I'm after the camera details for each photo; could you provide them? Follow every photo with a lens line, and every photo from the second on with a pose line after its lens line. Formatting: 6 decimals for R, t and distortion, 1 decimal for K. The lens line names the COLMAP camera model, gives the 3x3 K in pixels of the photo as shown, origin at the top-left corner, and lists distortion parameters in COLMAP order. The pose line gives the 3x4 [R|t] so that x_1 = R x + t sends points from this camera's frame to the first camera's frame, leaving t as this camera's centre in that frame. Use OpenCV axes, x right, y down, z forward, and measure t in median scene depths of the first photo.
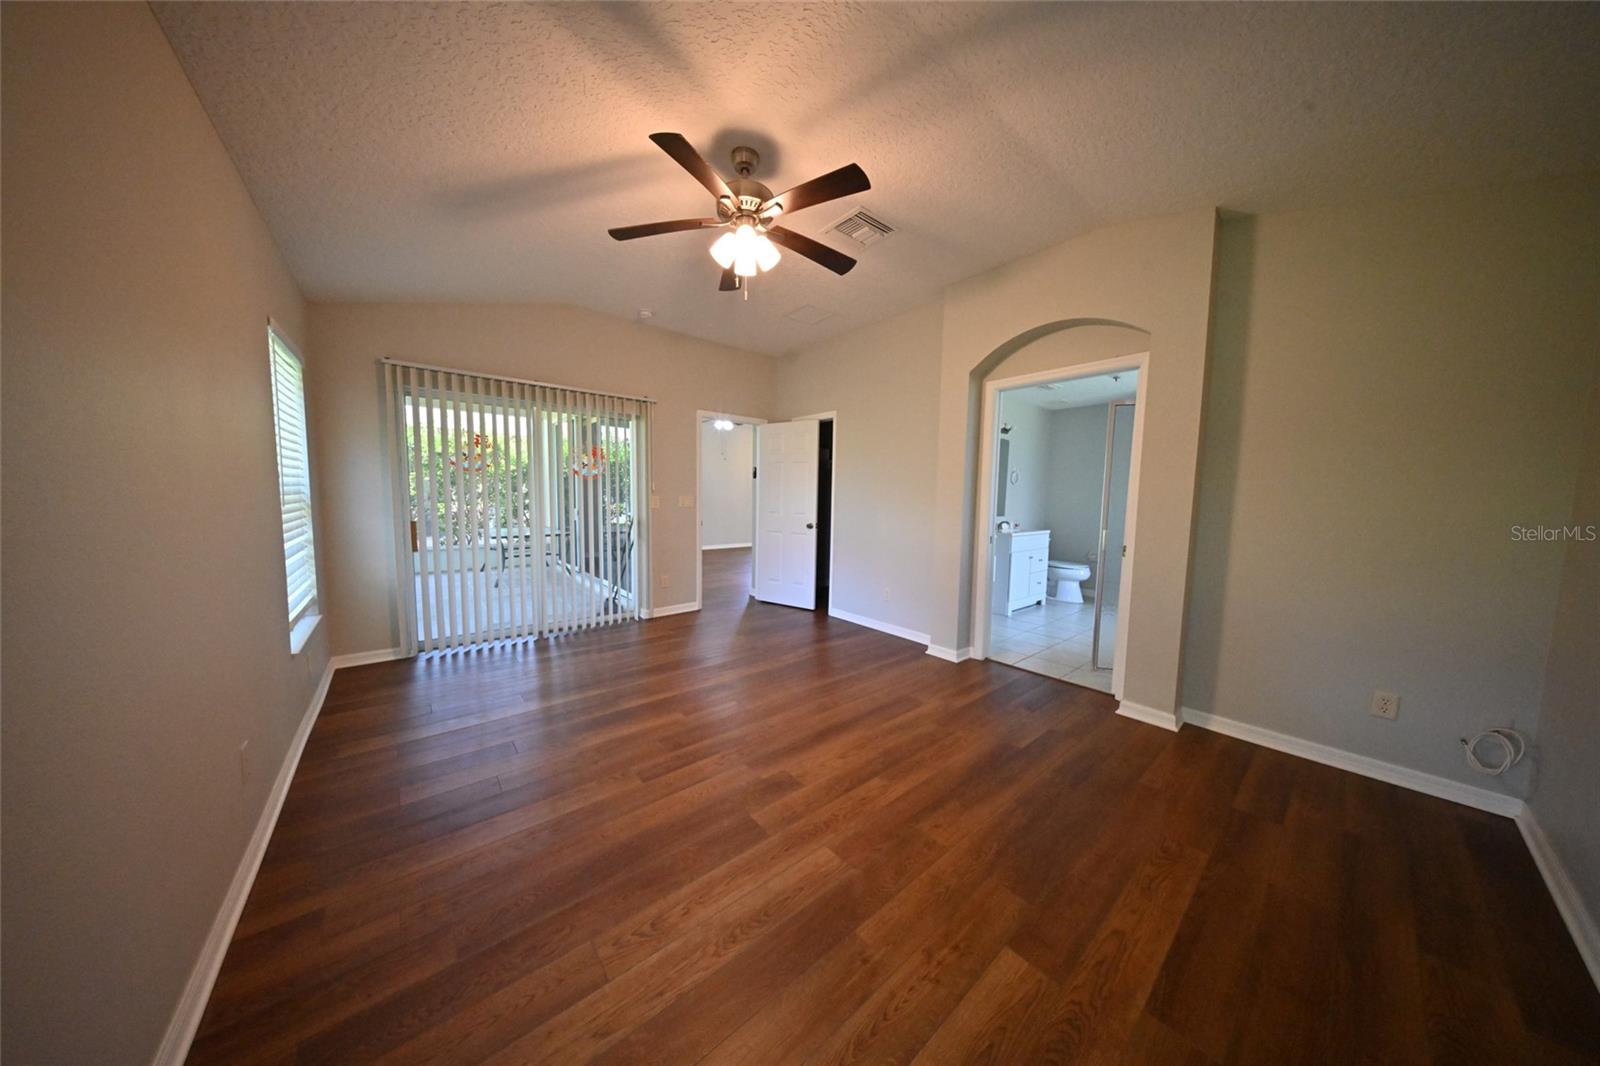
lens RADIAL K [[468.7, 0, 796.7], [0, 468.7, 534.7], [0, 0, 1]] dist [0.008478, -0.000042]
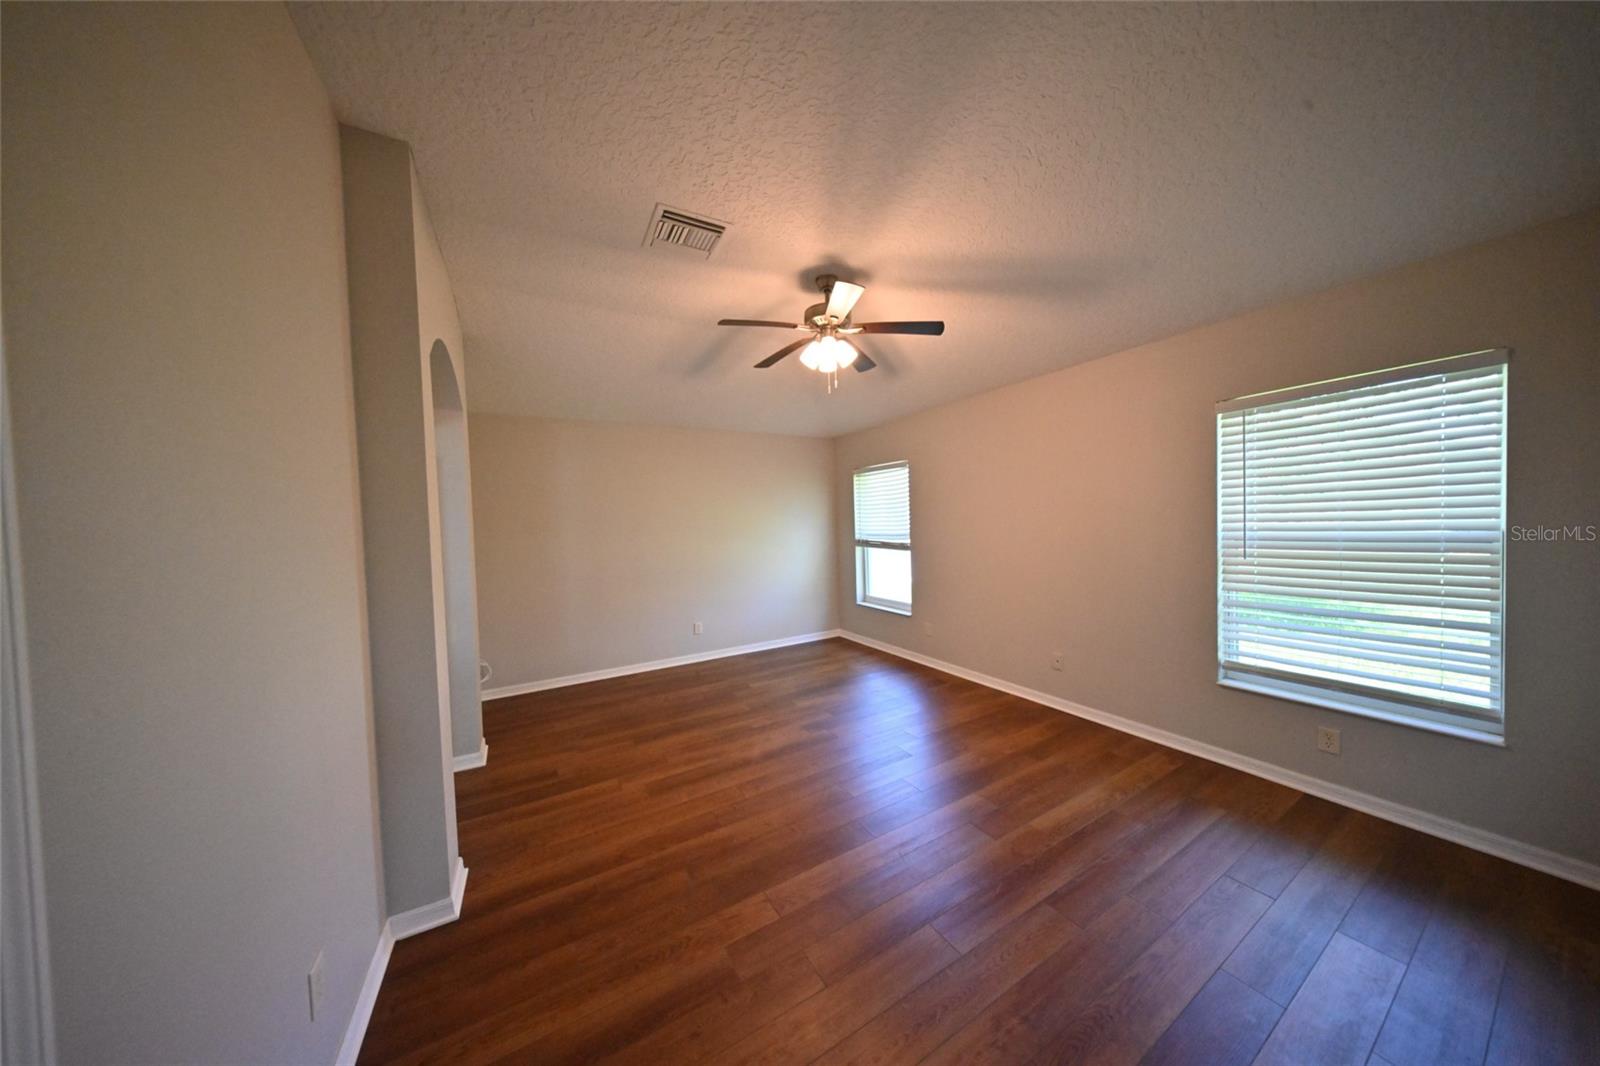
lens RADIAL K [[468.7, 0, 796.7], [0, 468.7, 534.7], [0, 0, 1]] dist [0.008478, -0.000042]
pose [[-0.985426, 0.010629, 0.169772, -0.248659], [0.029951, 0.993295, 0.111660, -0.296434], [-0.167447, 0.115117, -0.979137, 2.494682]]
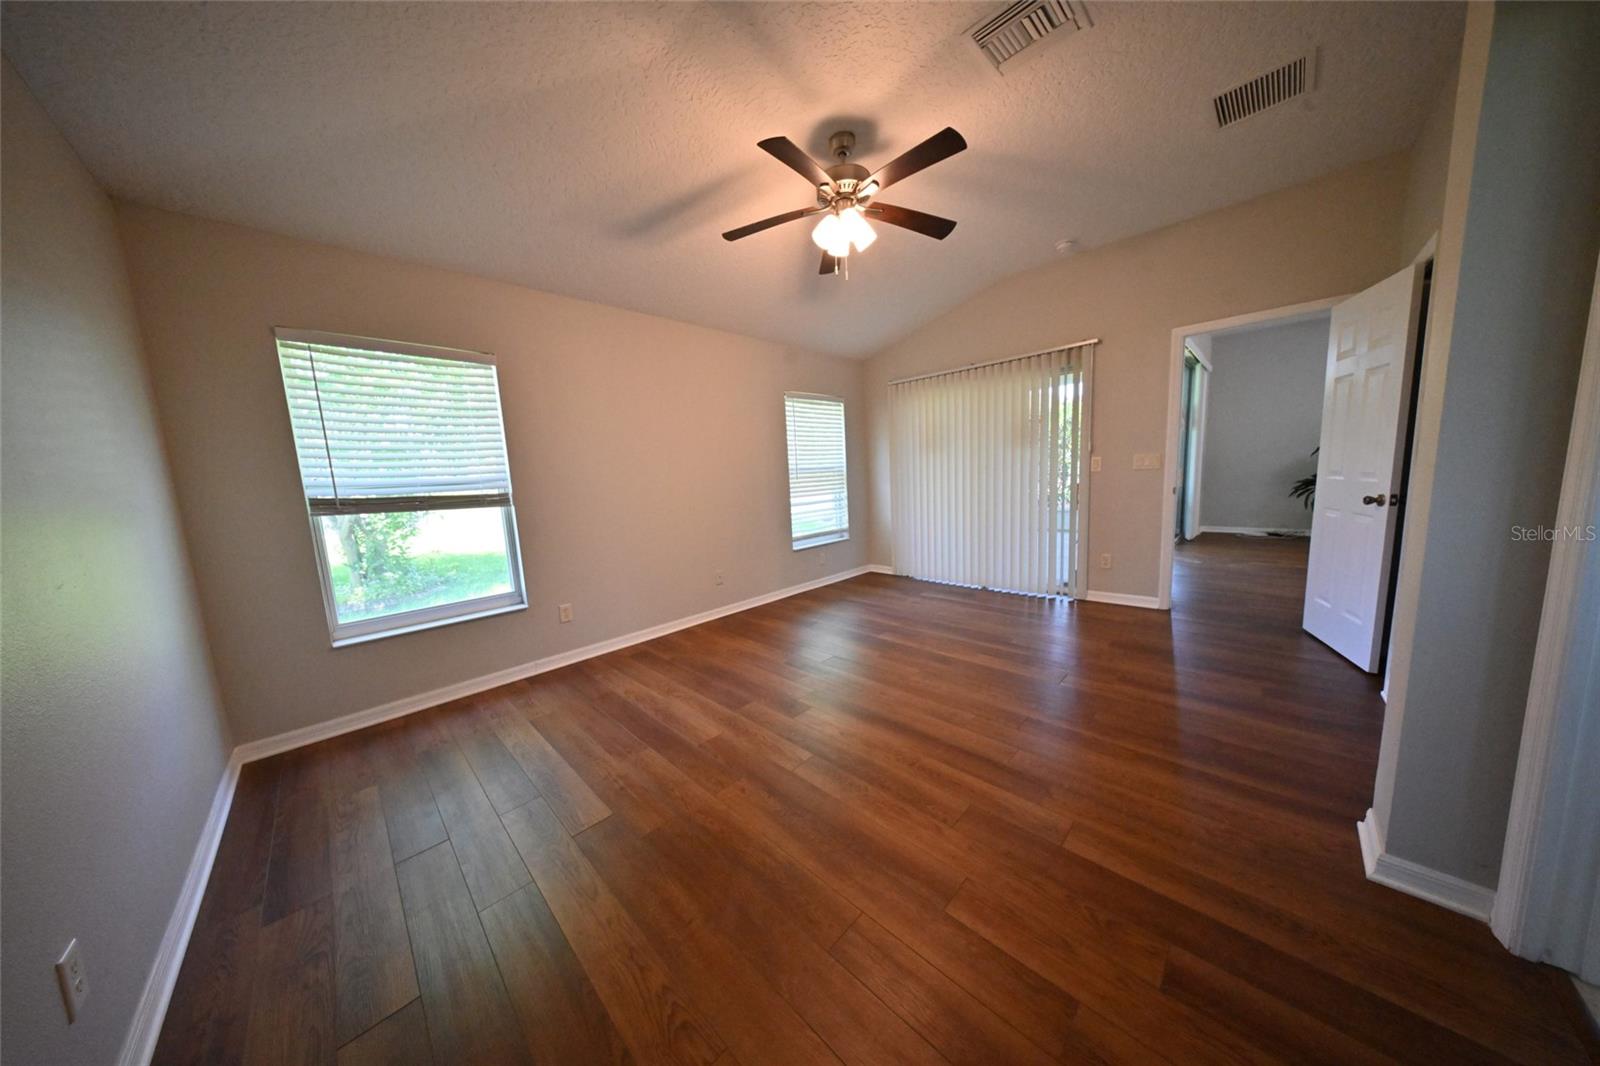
lens RADIAL K [[468.7, 0, 796.7], [0, 468.7, 534.7], [0, 0, 1]] dist [0.008478, -0.000042]
pose [[0.092272, 0.107482, -0.989916, 1.105841], [-0.032625, 0.993950, 0.104879, -0.035068], [0.995199, 0.022619, 0.095221, 0.887430]]
